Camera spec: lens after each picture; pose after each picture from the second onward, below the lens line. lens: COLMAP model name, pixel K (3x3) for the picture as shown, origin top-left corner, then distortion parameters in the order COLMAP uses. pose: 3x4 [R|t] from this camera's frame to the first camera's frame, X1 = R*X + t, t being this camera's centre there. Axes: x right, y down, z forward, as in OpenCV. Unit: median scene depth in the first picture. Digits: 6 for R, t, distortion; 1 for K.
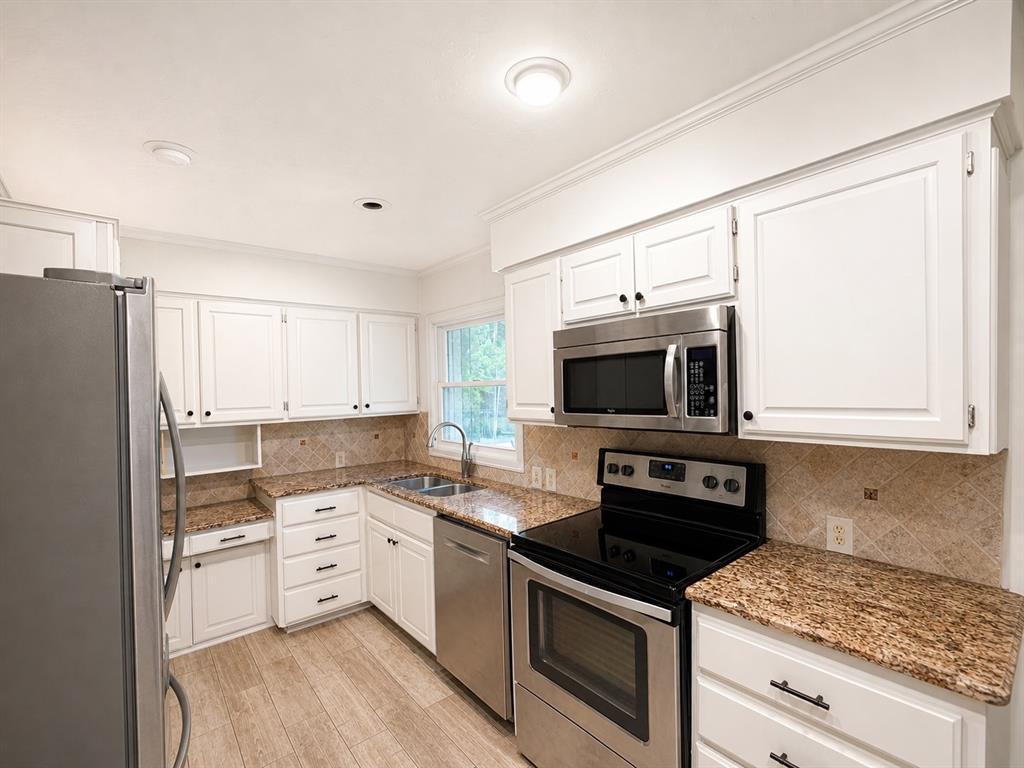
lens RADIAL K [[465.9, 0, 512.0], [0, 465.9, 384.0], [0, 0, 1]] dist [-0.000555, -0.000038]
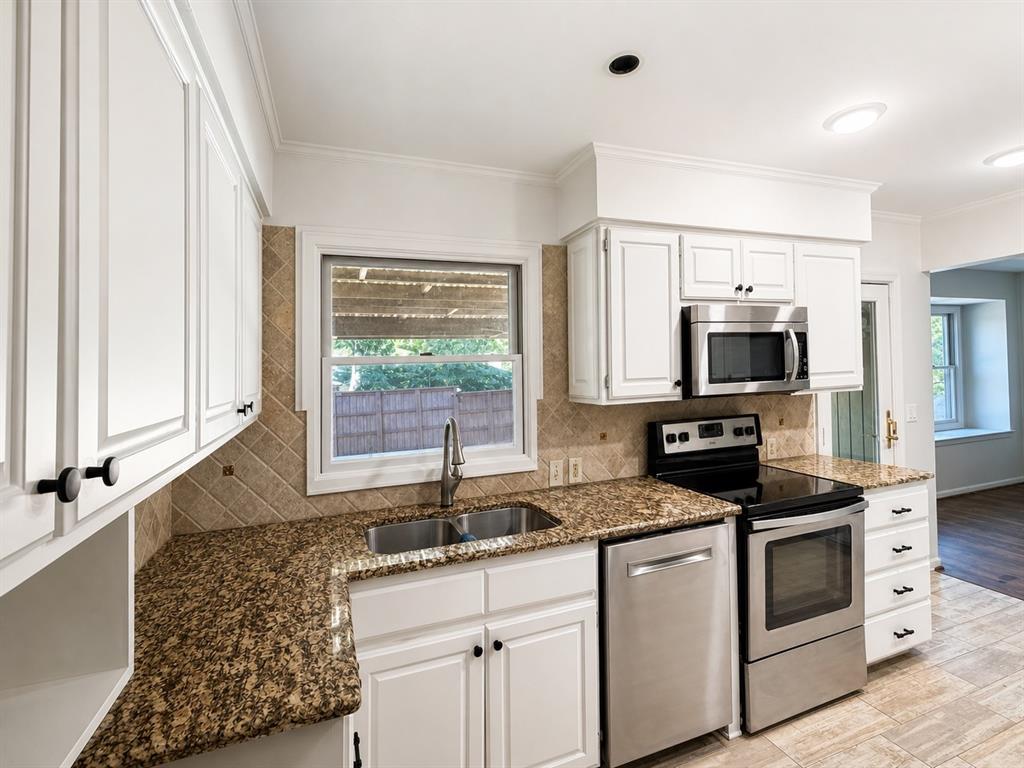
lens RADIAL K [[450.3, 0, 514.6], [0, 450.3, 374.5], [0, 0, 1]] dist [0.027789, -0.000042]
pose [[0.347558, 0.020916, 0.937425, -1.072033], [0.016969, 0.999447, -0.028591, 0.066754], [-0.937505, 0.025844, 0.347011, 1.150074]]
